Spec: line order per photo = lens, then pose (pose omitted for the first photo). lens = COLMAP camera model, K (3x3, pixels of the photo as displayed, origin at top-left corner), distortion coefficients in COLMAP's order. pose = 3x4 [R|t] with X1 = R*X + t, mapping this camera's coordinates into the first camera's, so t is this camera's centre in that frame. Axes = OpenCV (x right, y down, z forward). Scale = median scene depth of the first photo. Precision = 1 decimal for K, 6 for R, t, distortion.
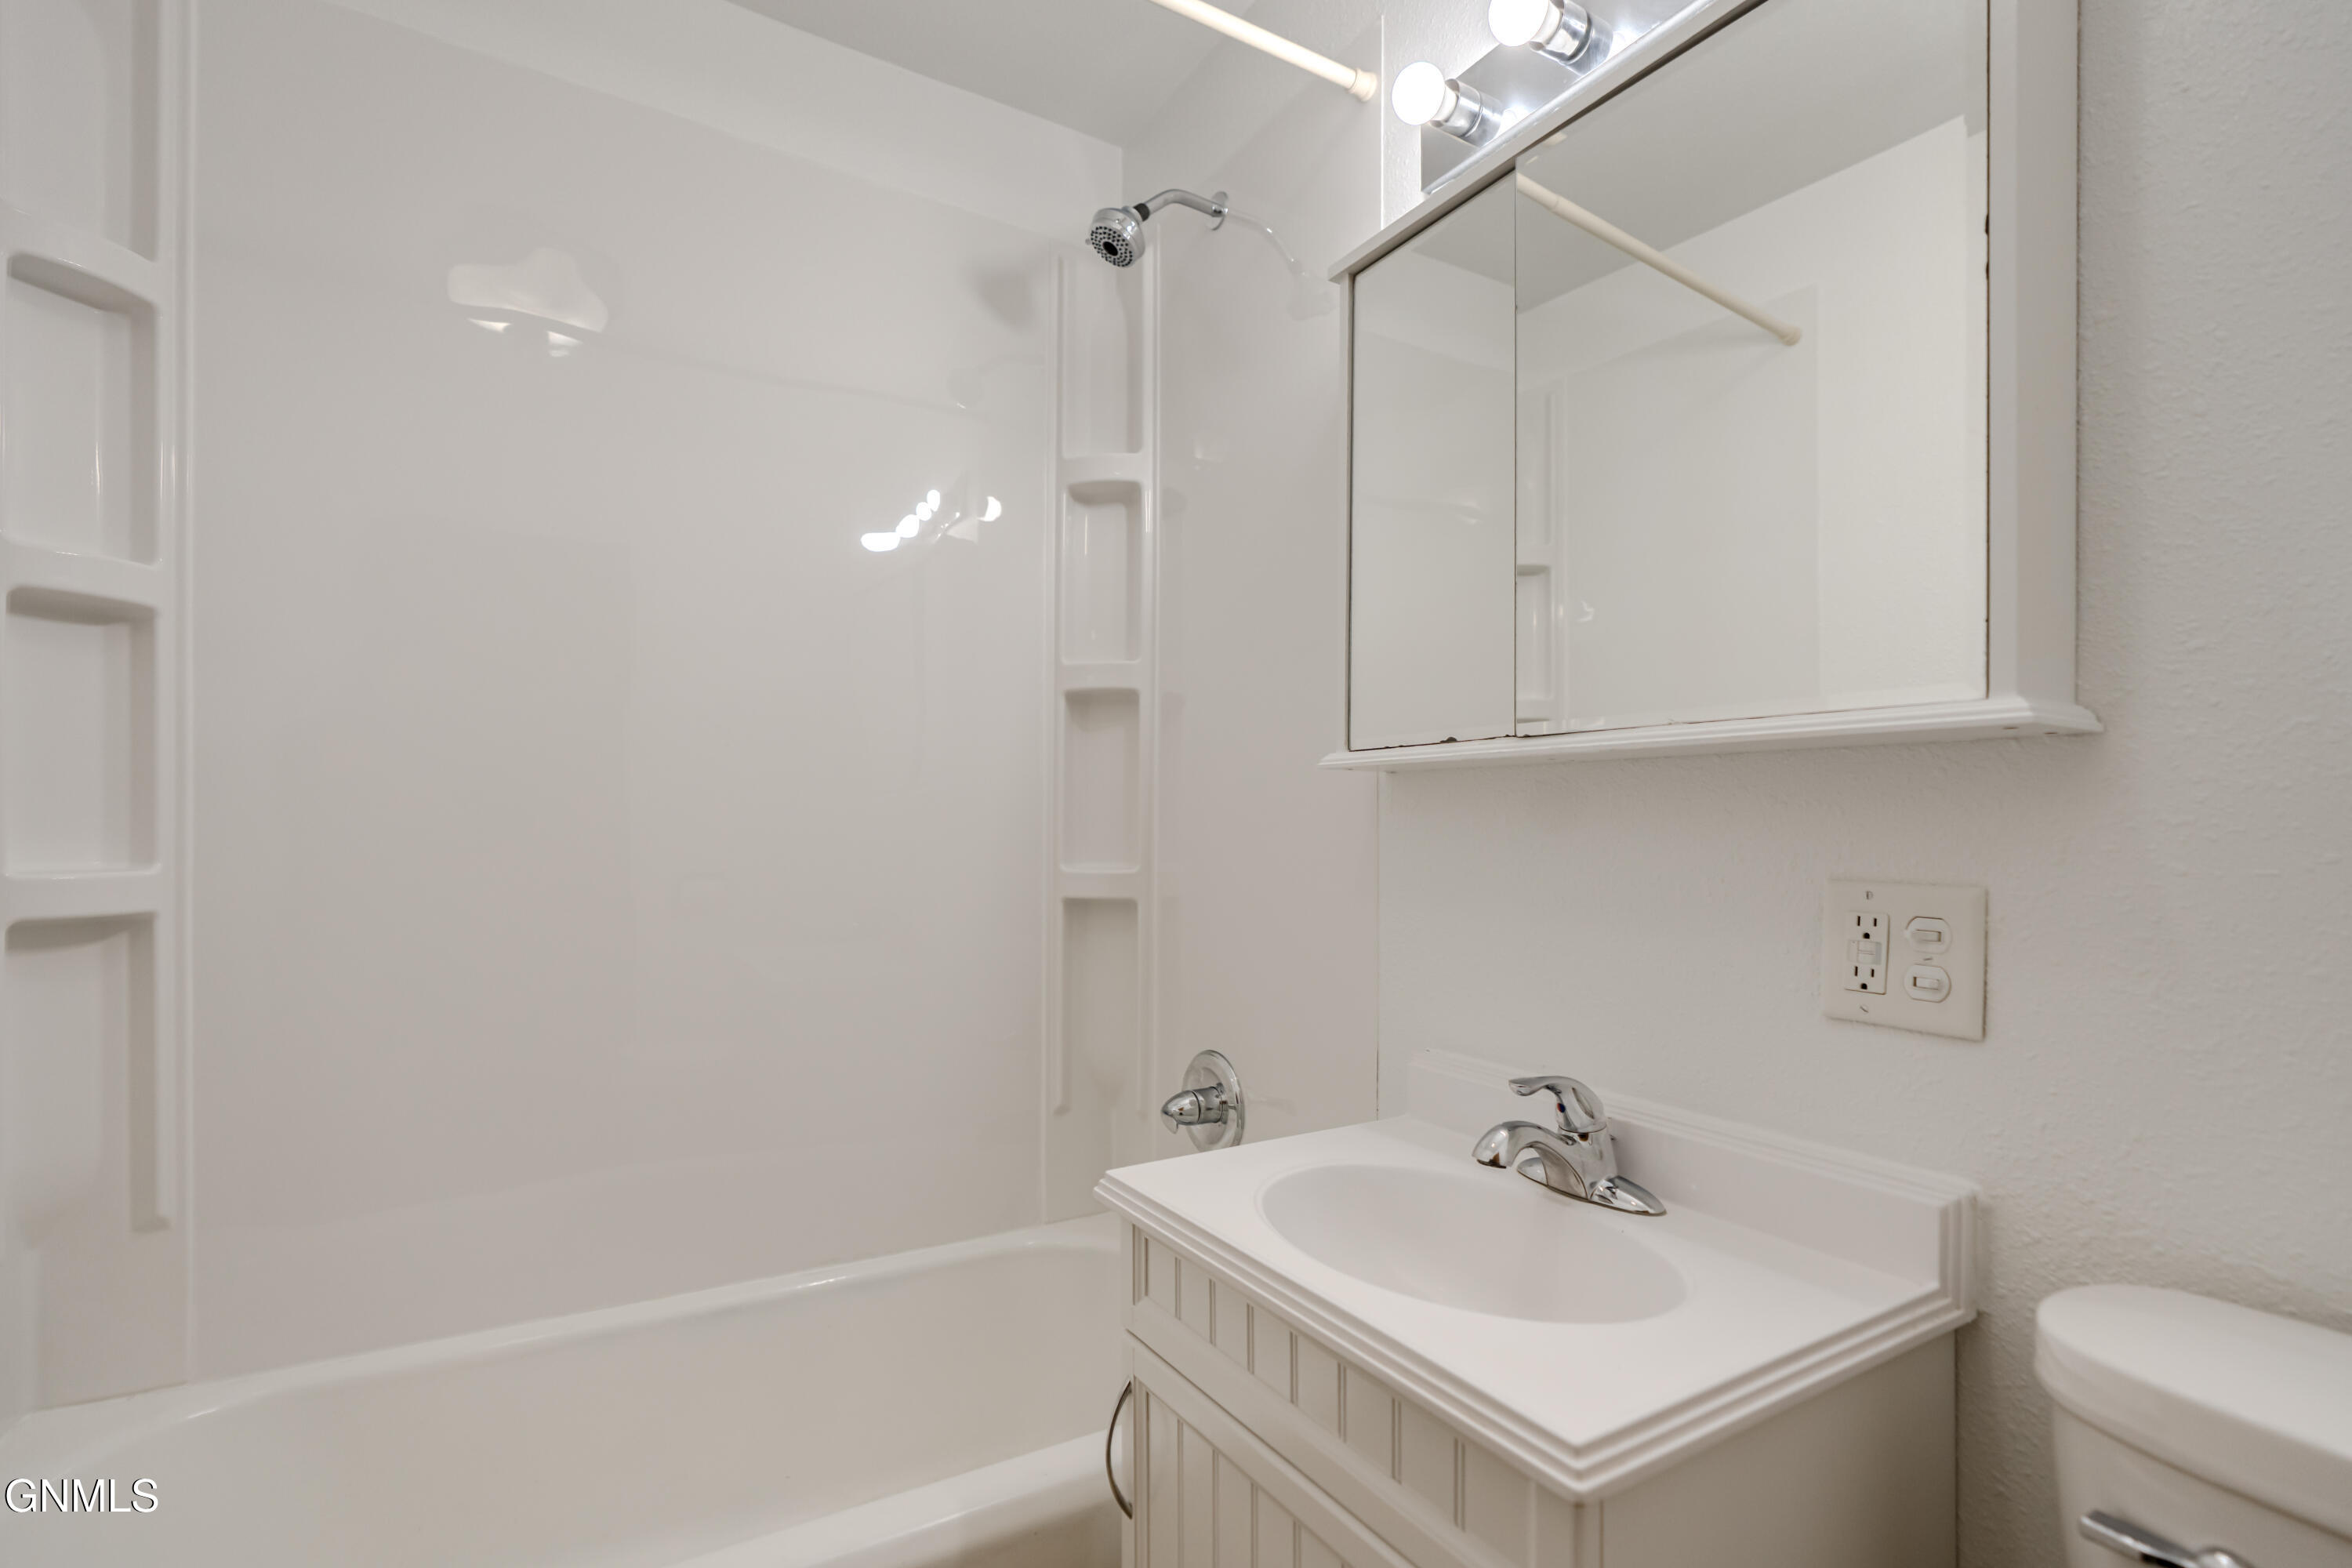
lens RADIAL K [[1105.3, 0, 1176.0], [0, 1105.3, 784.0], [0, 0, 1]] dist [-0.008009, 0.001676]
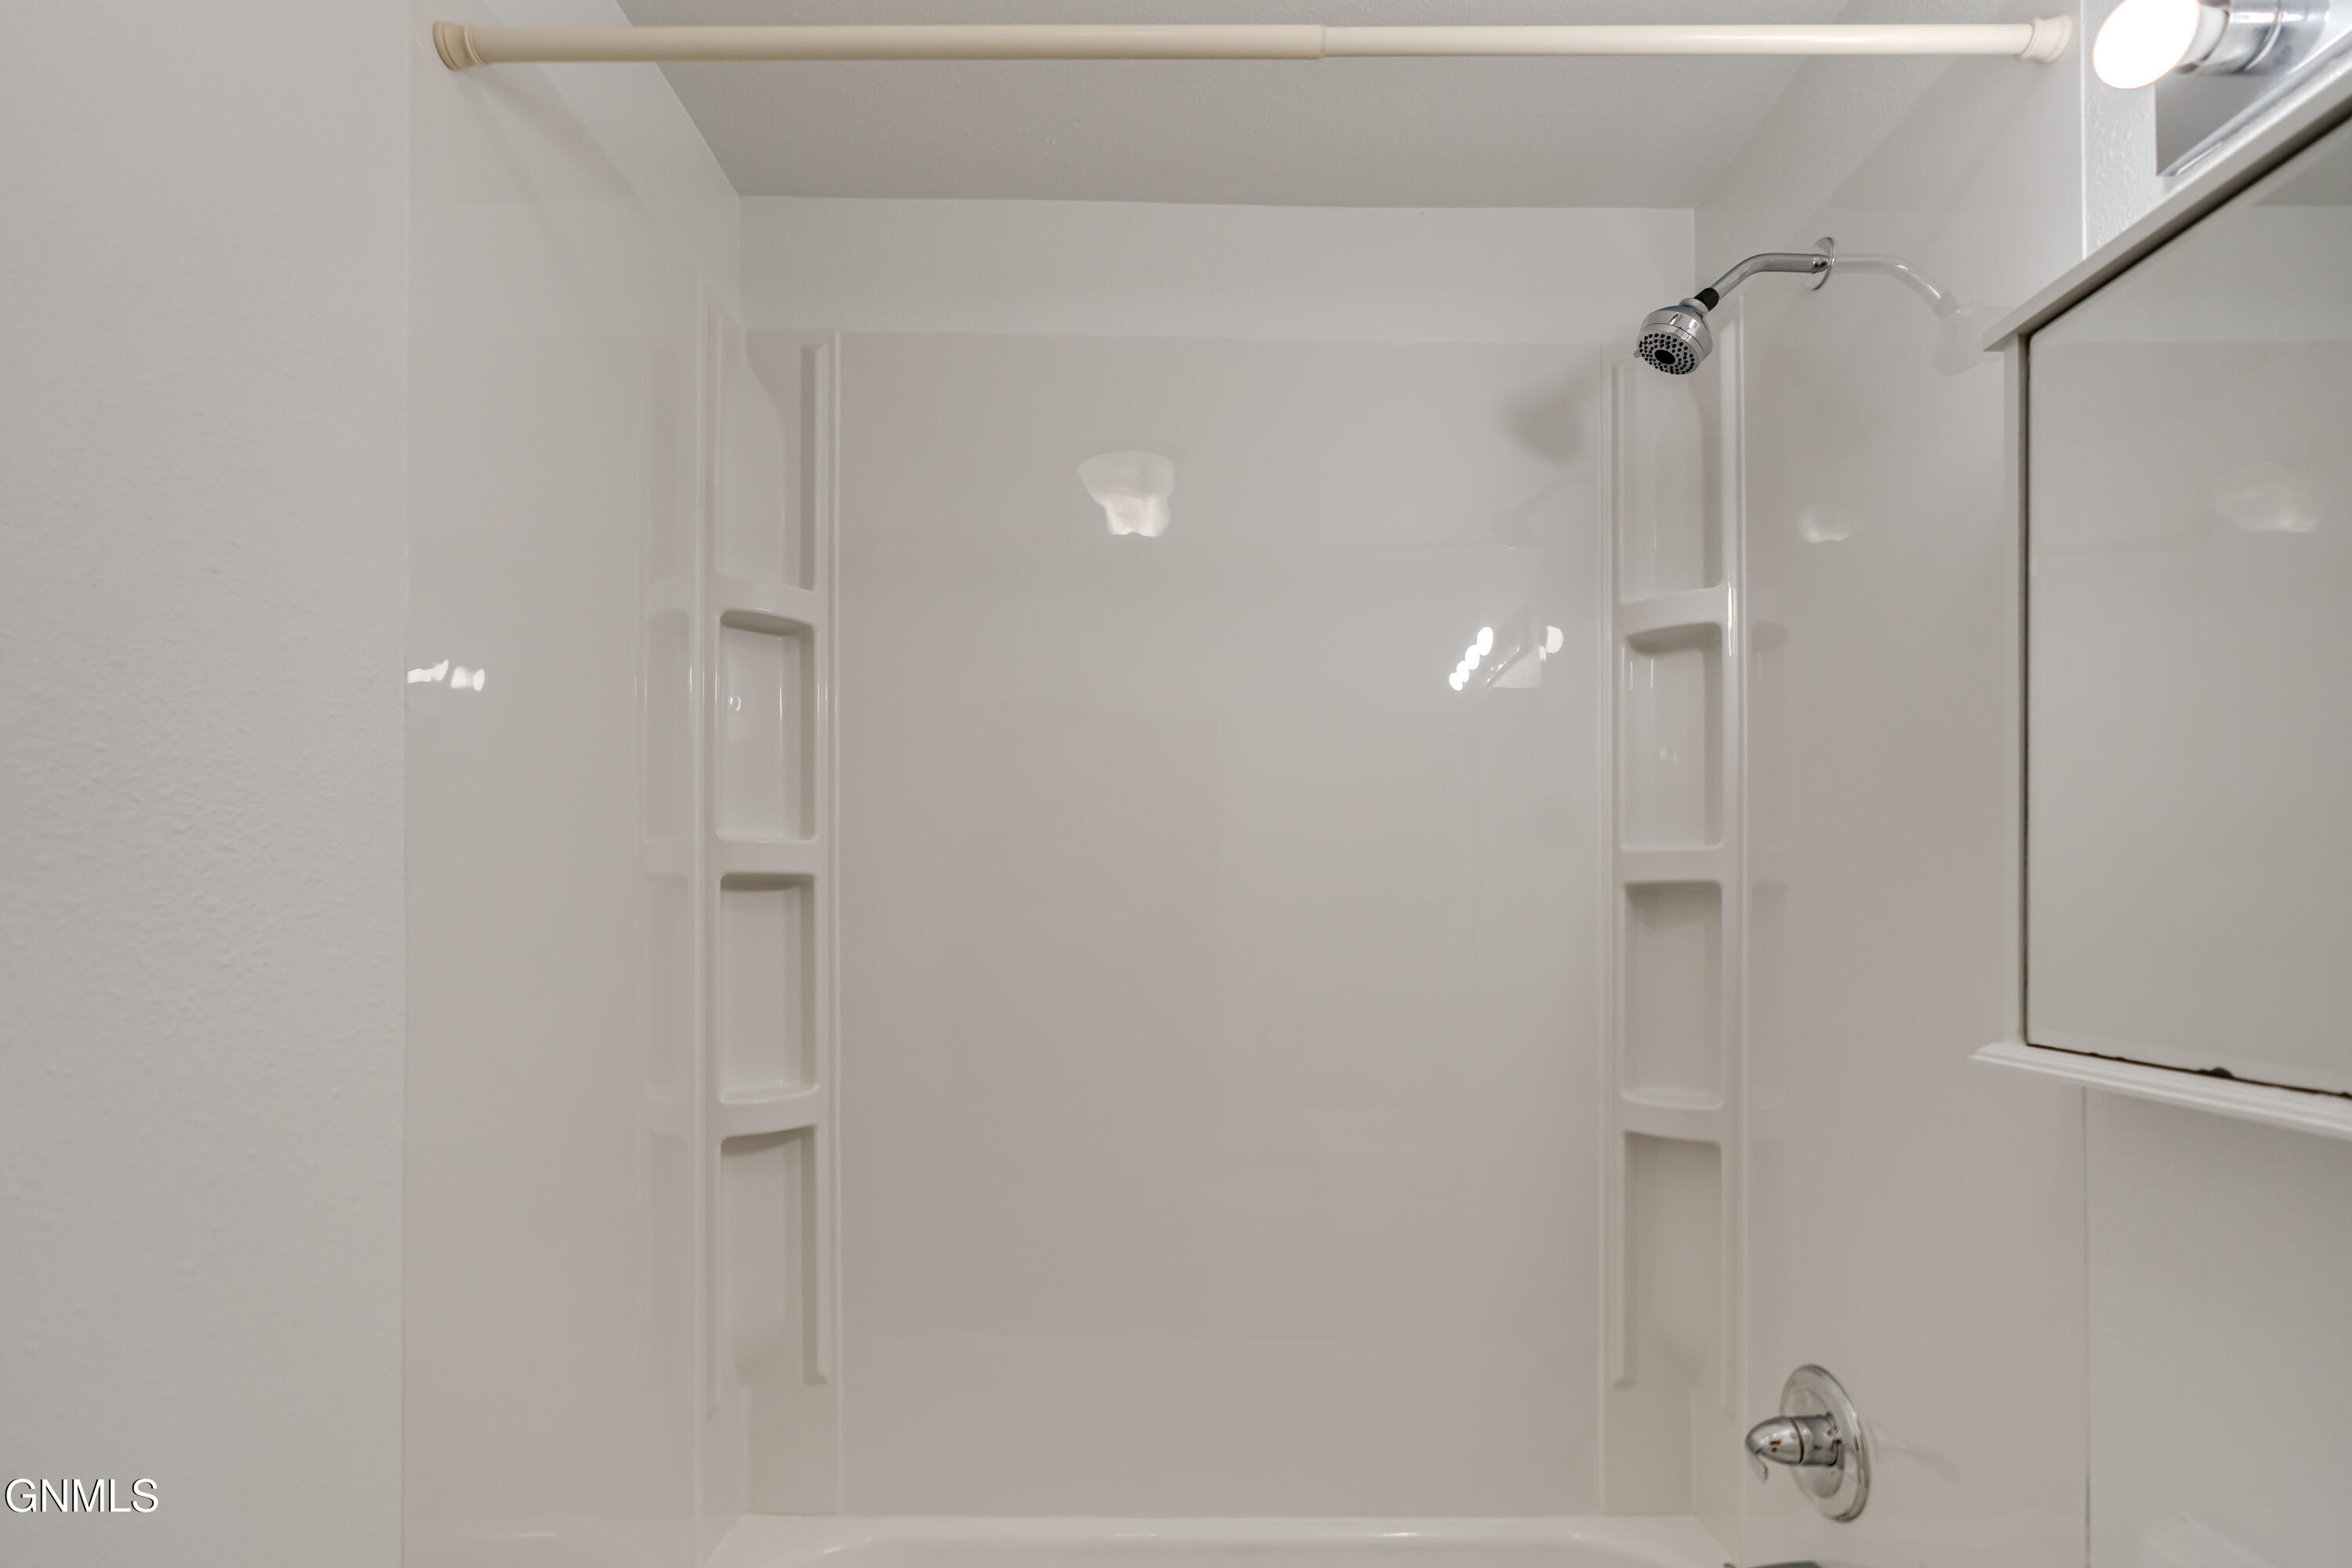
lens RADIAL K [[1093.8, 0, 1174.9], [0, 1093.8, 892.6], [0, 0, 1]] dist [-0.008648, 0.001213]
pose [[0.857497, -0.012839, -0.514328, 0.040093], [0.022353, 0.999674, 0.012311, -0.110127], [0.514003, -0.022053, 0.857505, 0.116998]]
